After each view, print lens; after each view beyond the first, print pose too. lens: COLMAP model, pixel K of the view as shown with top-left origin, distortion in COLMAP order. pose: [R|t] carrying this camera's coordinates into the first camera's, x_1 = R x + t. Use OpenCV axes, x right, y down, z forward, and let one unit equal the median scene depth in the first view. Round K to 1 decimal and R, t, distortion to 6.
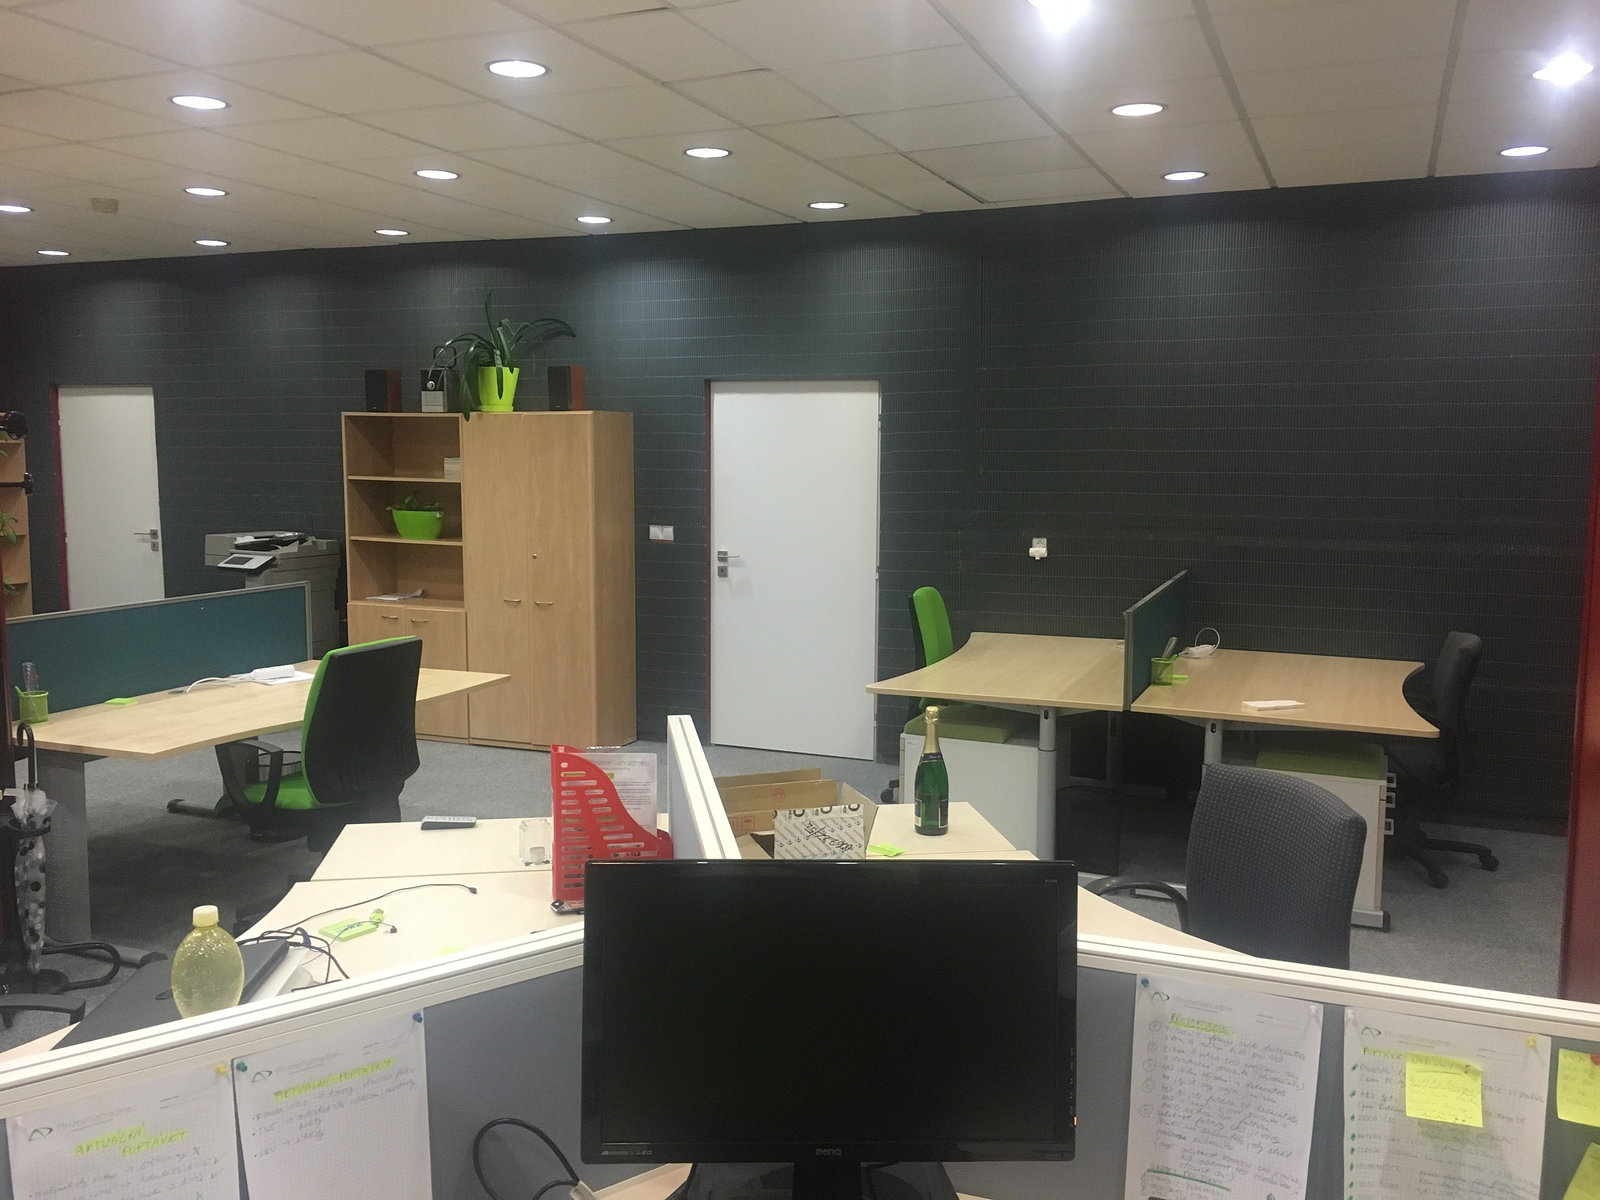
lens RADIAL K [[1421.4, 0, 800.6], [0, 1421.4, 602.3], [0, 0, 1]] dist [0.116344, -0.242184]
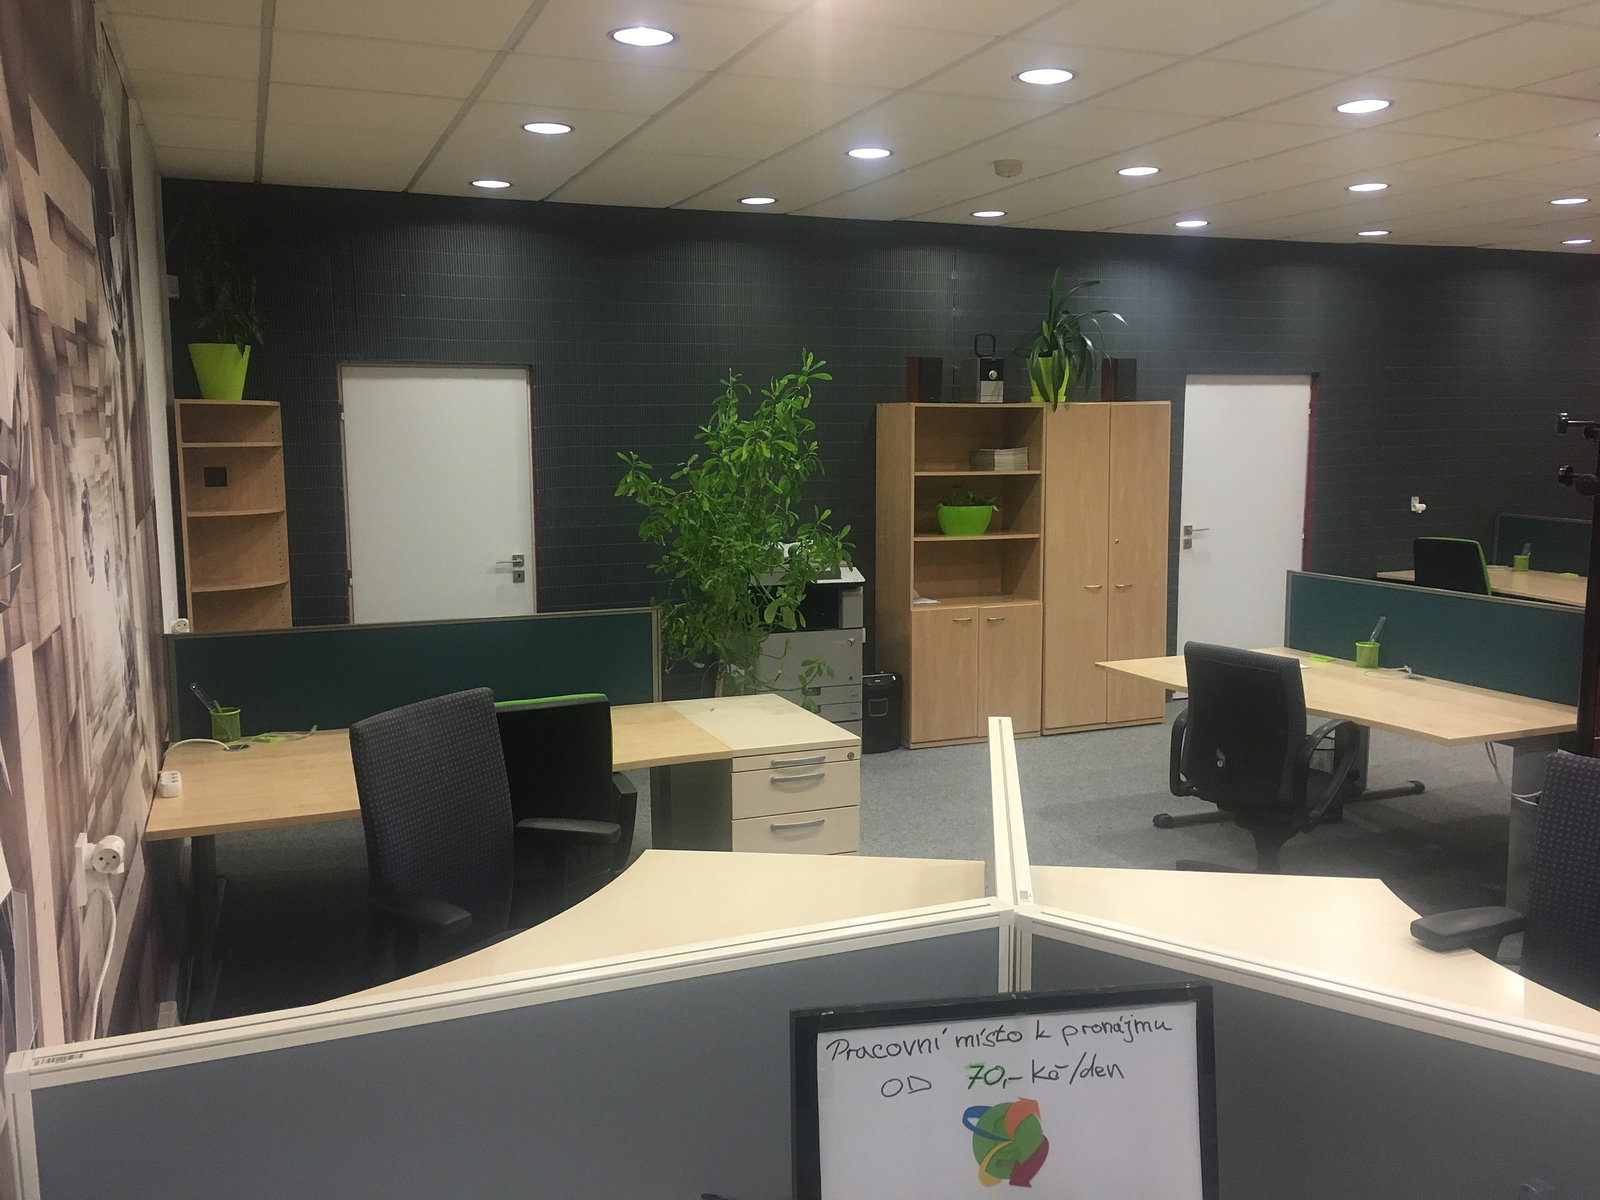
lens RADIAL K [[1328.9, 0, 799.3], [0, 1328.9, 597.8], [0, 0, 1]] dist [0.018679, -0.002978]
pose [[0.712028, -0.100850, 0.694871, -0.987208], [0.090091, 0.994573, 0.052032, -0.060293], [-0.696347, 0.025553, 0.717250, 0.453053]]
